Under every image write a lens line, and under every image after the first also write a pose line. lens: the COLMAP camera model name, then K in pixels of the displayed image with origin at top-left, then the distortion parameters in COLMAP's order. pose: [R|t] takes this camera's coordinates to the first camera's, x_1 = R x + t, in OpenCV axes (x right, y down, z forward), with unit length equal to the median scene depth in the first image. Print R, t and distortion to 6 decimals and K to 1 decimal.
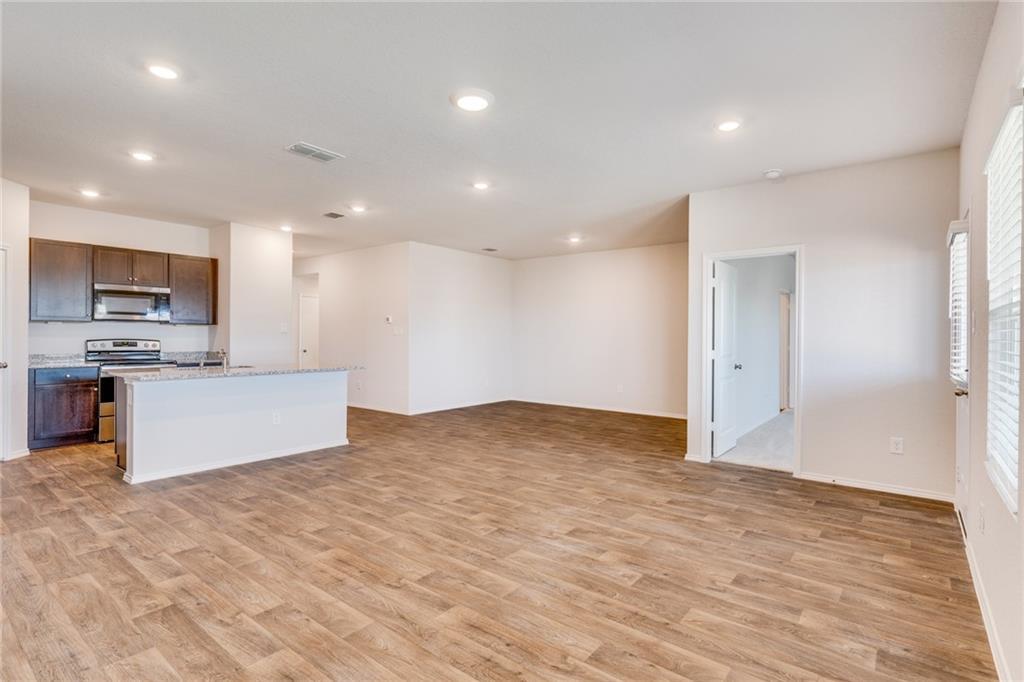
lens RADIAL K [[497.7, 0, 518.0], [0, 497.7, 337.2], [0, 0, 1]] dist [0.004117, -0.000872]
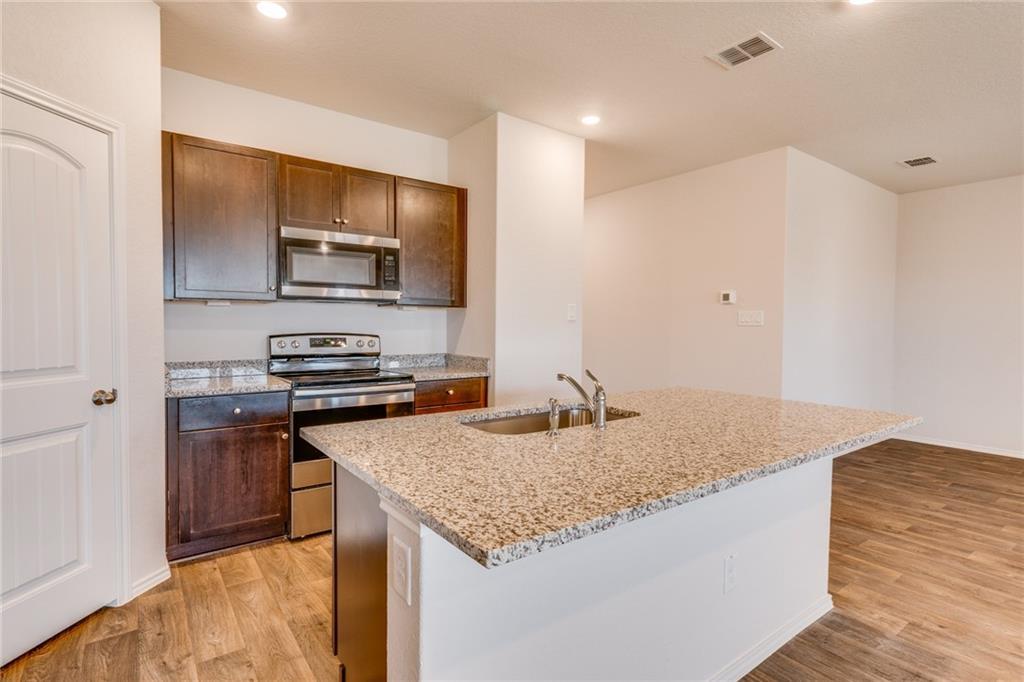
lens RADIAL K [[497.7, 0, 518.0], [0, 497.7, 337.2], [0, 0, 1]] dist [0.004117, -0.000872]
pose [[0.966834, 0.007395, -0.255298, -0.465008], [-0.001418, 0.999721, 0.023590, -0.005350], [0.255401, -0.022445, 0.966575, 0.545607]]
